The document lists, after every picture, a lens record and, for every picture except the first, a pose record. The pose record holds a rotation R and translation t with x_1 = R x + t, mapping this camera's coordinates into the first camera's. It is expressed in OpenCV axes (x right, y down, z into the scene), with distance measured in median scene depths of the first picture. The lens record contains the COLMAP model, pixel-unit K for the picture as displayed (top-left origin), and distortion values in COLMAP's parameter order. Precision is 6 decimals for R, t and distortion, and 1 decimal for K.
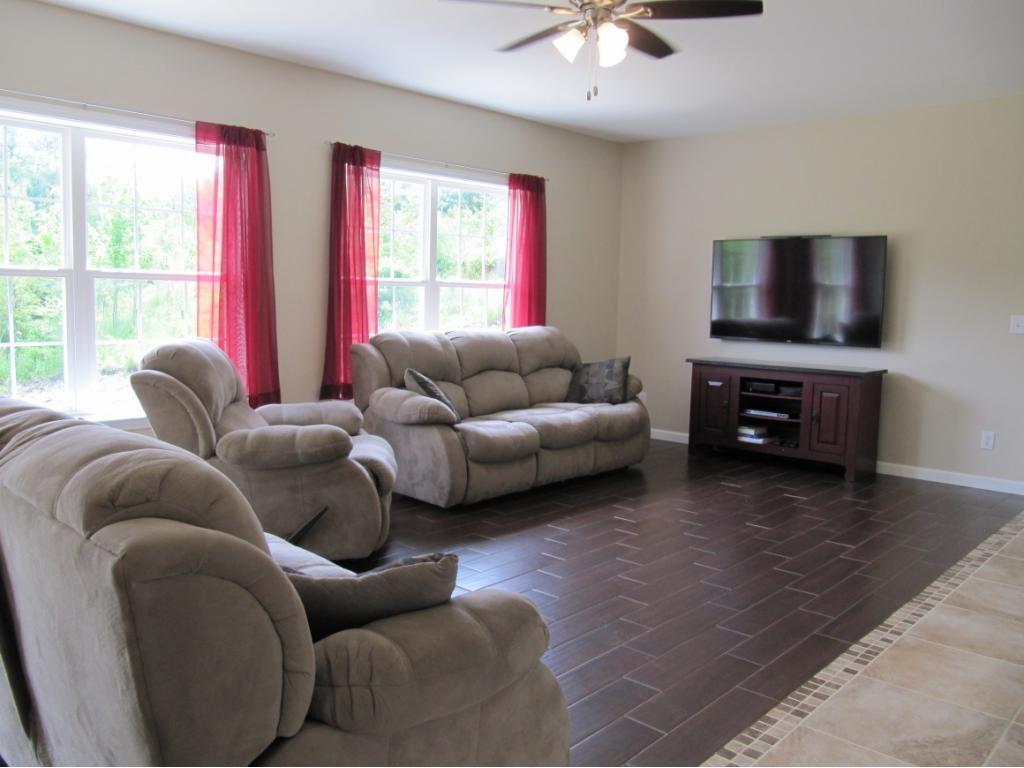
lens RADIAL K [[844.6, 0, 504.0], [0, 844.6, 385.4], [0, 0, 1]] dist [-0.050083, 0.018677]
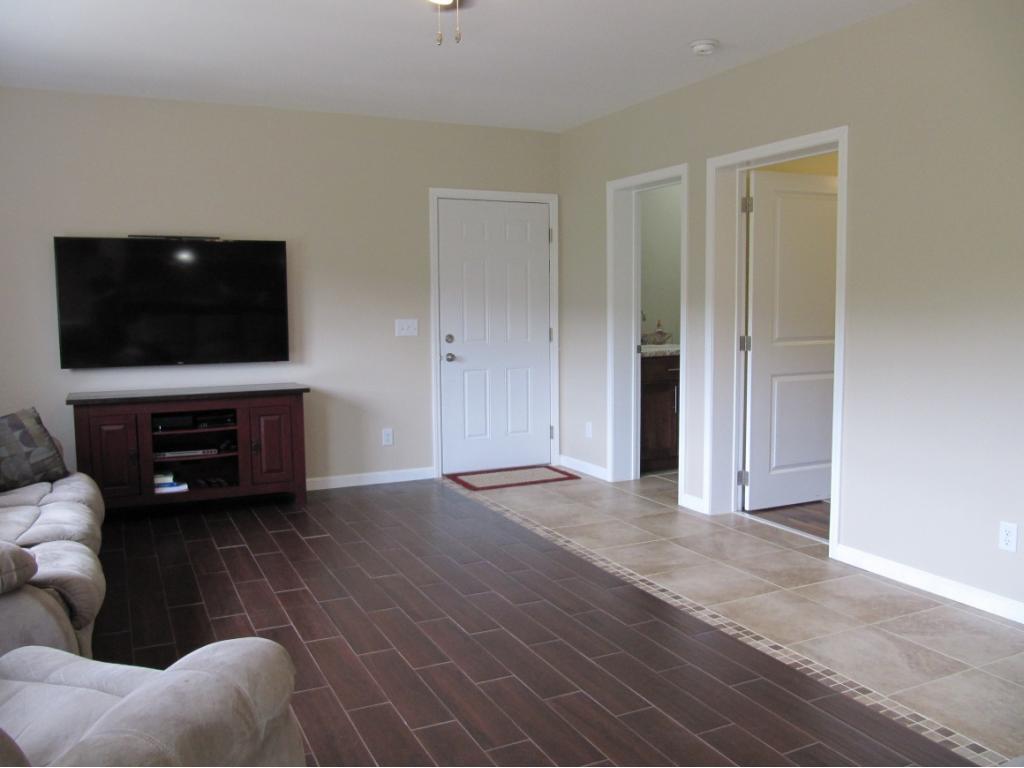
lens RADIAL K [[844.6, 0, 504.0], [0, 844.6, 385.4], [0, 0, 1]] dist [-0.050083, 0.018677]
pose [[0.371523, -0.114770, 0.921302, -0.420812], [0.115242, 0.990356, 0.076900, -0.078070], [-0.921244, 0.077603, 0.381167, 0.523794]]
